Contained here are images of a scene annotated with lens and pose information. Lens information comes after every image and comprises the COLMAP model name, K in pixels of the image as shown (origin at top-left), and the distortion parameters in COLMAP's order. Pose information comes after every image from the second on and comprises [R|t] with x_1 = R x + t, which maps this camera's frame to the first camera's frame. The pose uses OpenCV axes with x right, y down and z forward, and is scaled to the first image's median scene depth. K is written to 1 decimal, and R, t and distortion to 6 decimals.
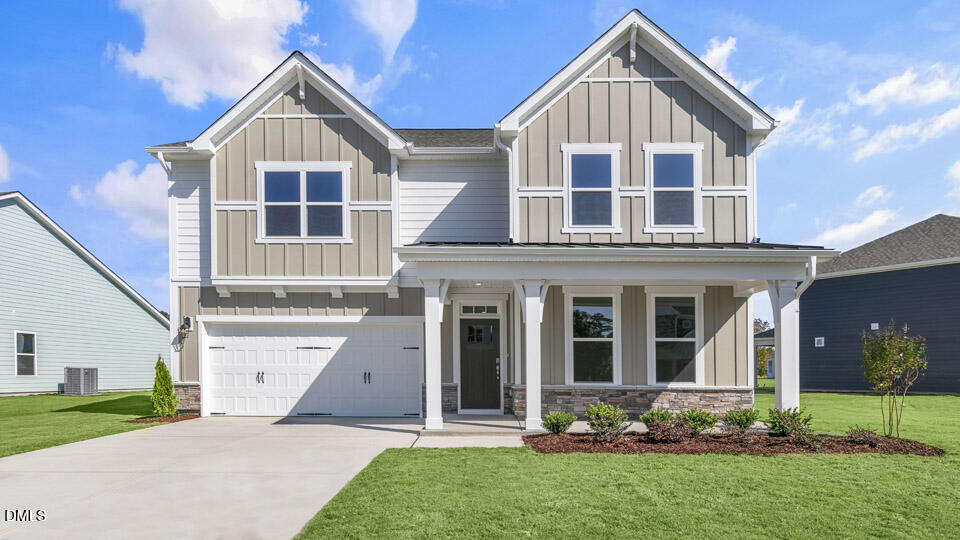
lens RADIAL K [[445.3, 0, 478.5], [0, 445.3, 268.8], [0, 0, 1]] dist [0.010390, -0.000206]
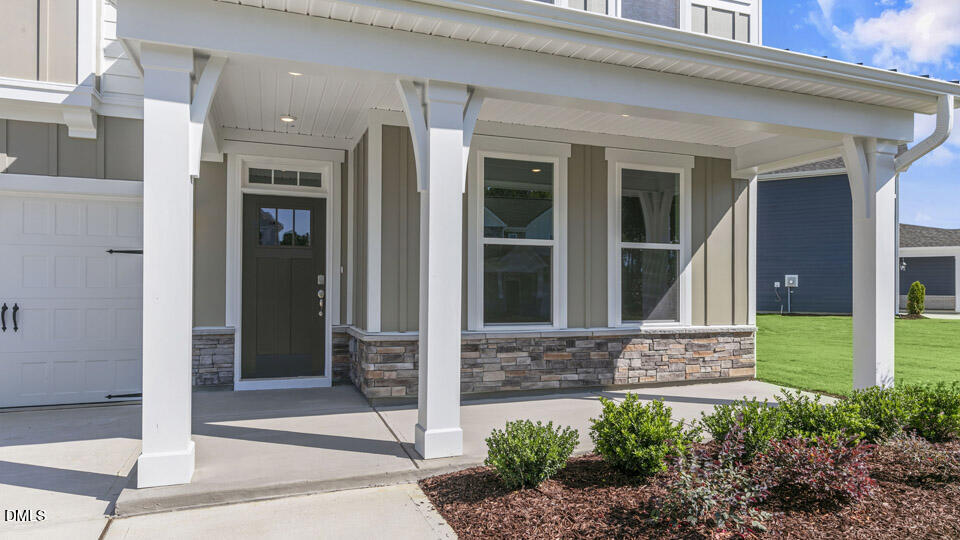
lens RADIAL K [[669.2, 0, 478.9], [0, 669.2, 233.0], [0, 0, 1]] dist [0.029472, -0.052003]
pose [[0.953556, 0.028883, 0.299829, -0.016942], [-0.069911, 0.989433, 0.127024, 0.052256], [-0.292992, -0.142086, 0.945498, 0.277069]]
